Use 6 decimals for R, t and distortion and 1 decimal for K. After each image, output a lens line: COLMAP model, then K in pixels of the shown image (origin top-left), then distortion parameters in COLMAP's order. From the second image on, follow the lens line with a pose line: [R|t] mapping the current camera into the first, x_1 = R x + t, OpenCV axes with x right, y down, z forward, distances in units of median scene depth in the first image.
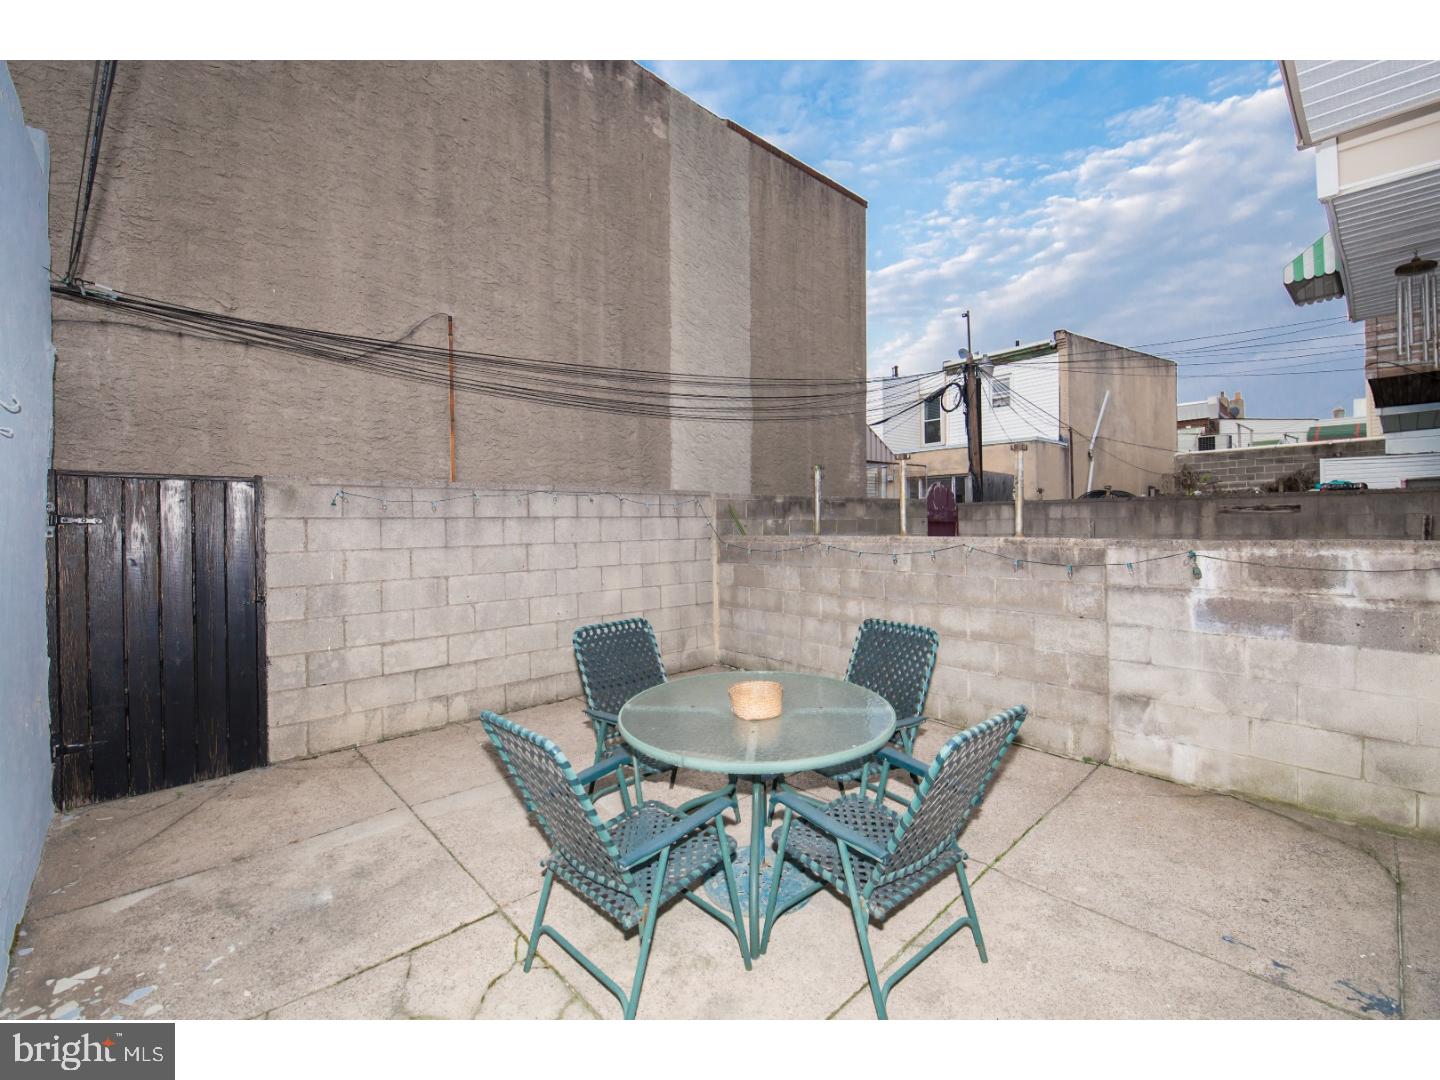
lens RADIAL K [[623.4, 0, 715.5], [0, 623.4, 528.7], [0, 0, 1]] dist [-0.002200, -0.009206]
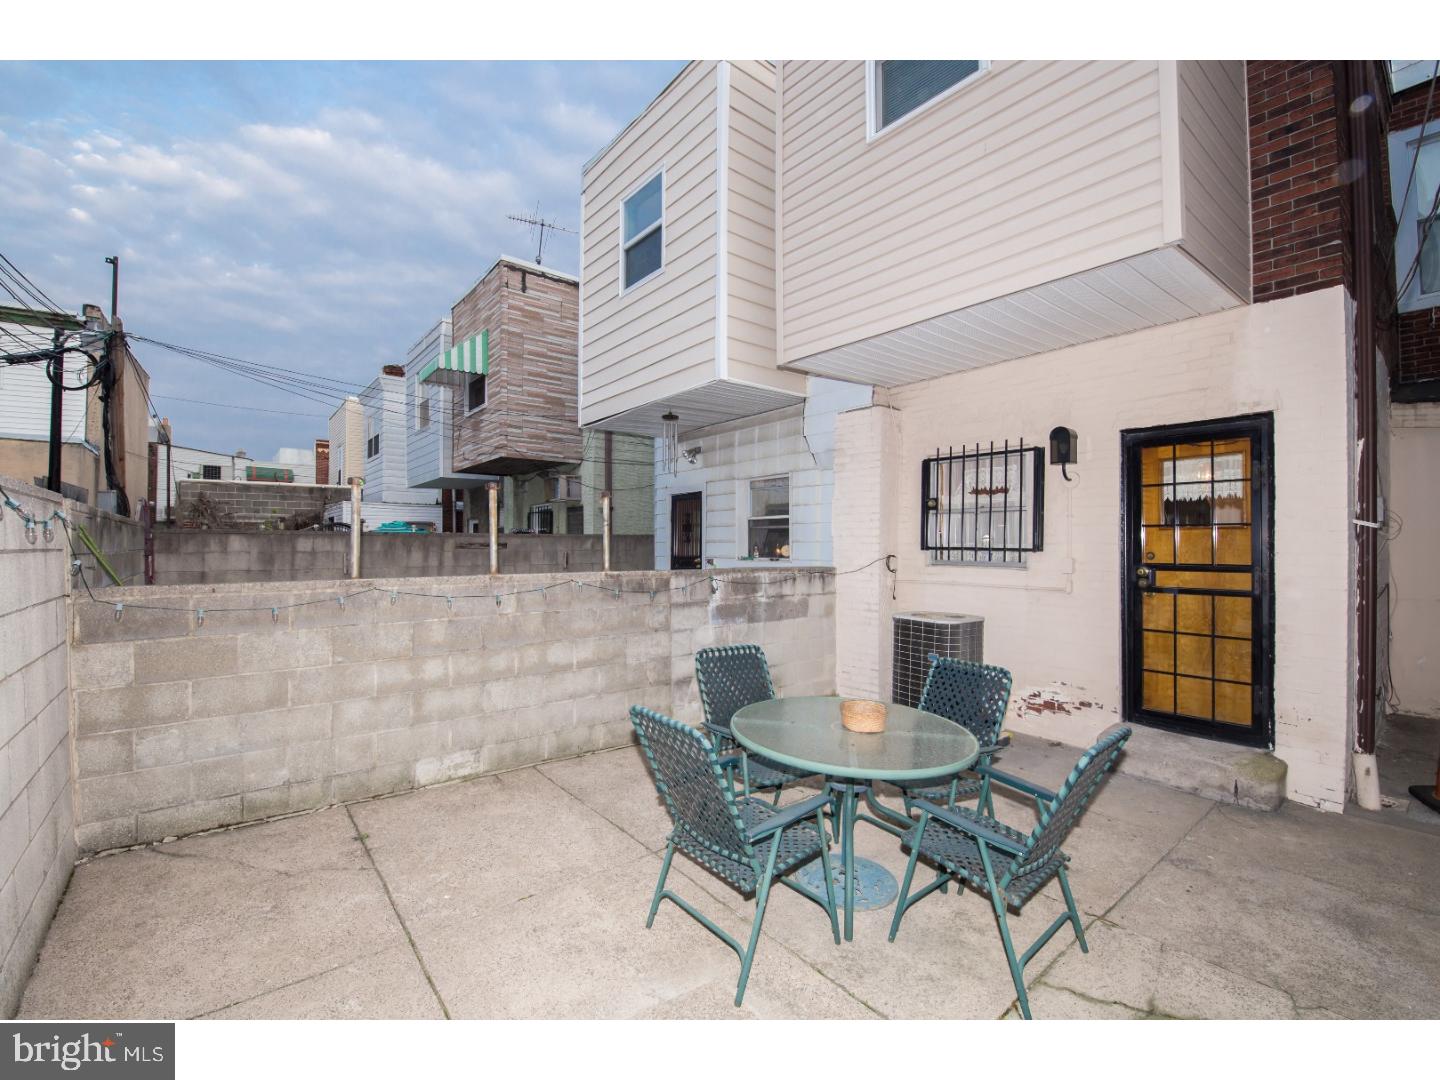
lens RADIAL K [[623.4, 0, 715.5], [0, 623.4, 528.7], [0, 0, 1]] dist [-0.002200, -0.009206]
pose [[0.053293, 0.039026, 0.997816, -0.649714], [0.008045, 0.999187, -0.039509, -0.018207], [-0.998547, 0.010133, 0.052935, 0.705187]]
